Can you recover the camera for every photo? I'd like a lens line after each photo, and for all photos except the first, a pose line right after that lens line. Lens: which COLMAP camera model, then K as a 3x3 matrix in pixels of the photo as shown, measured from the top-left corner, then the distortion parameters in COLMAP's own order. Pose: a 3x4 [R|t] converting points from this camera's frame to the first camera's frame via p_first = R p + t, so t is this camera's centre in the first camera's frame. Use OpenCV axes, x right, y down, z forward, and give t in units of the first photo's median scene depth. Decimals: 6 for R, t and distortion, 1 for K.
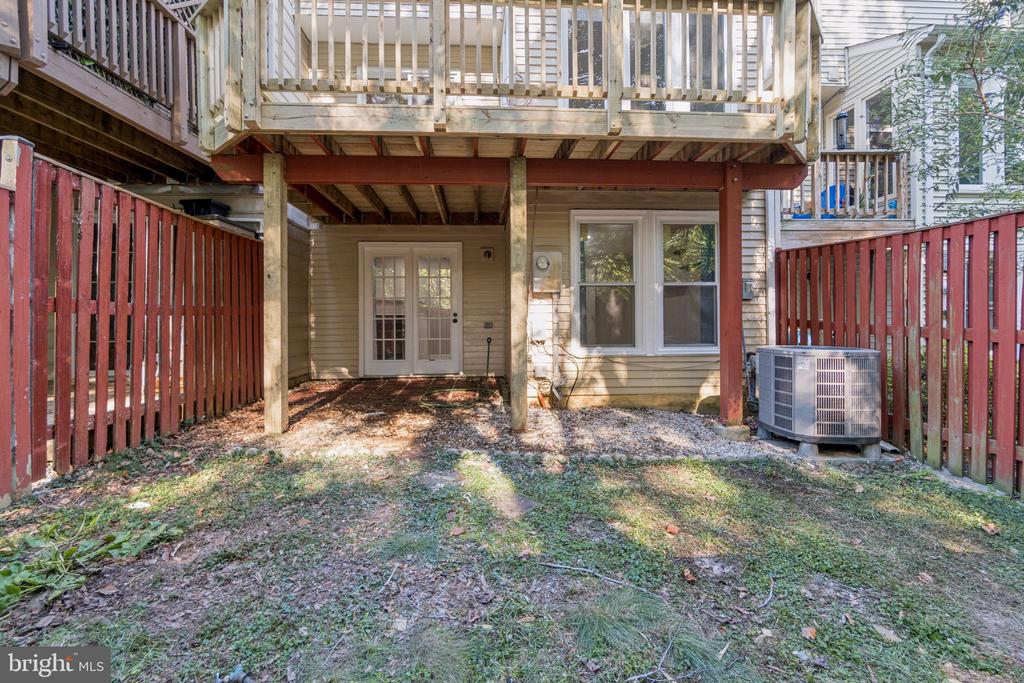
lens RADIAL K [[446.2, 0, 503.6], [0, 446.2, 336.3], [0, 0, 1]] dist [-0.007495, 0.000457]
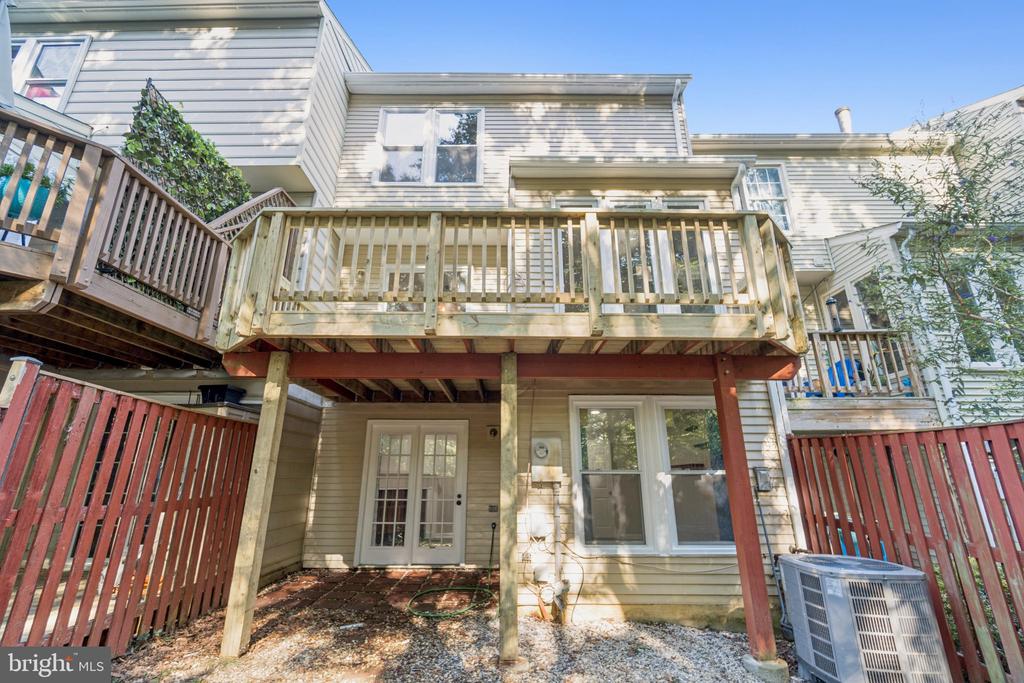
lens RADIAL K [[446.2, 0, 505.3], [0, 446.2, 356.3], [0, 0, 1]] dist [-0.007495, 0.000457]
pose [[0.998664, -0.012101, -0.050233, 0.071940], [-0.003749, 0.952656, -0.304027, -0.076454], [0.051534, 0.303809, 0.951338, 0.016507]]
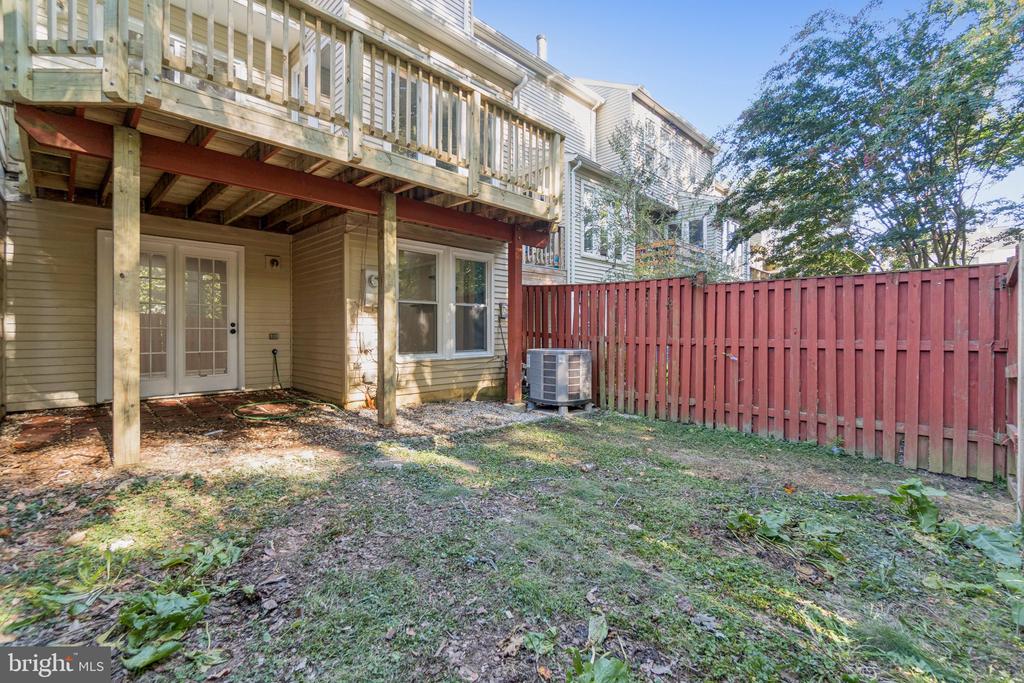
lens RADIAL K [[446.2, 0, 499.4], [0, 446.2, 349.6], [0, 0, 1]] dist [-0.007495, 0.000457]
pose [[0.748570, -0.020464, 0.662740, -0.498826], [0.019357, 0.999772, 0.009006, 0.007944], [-0.662774, 0.006087, 0.748795, -0.071651]]
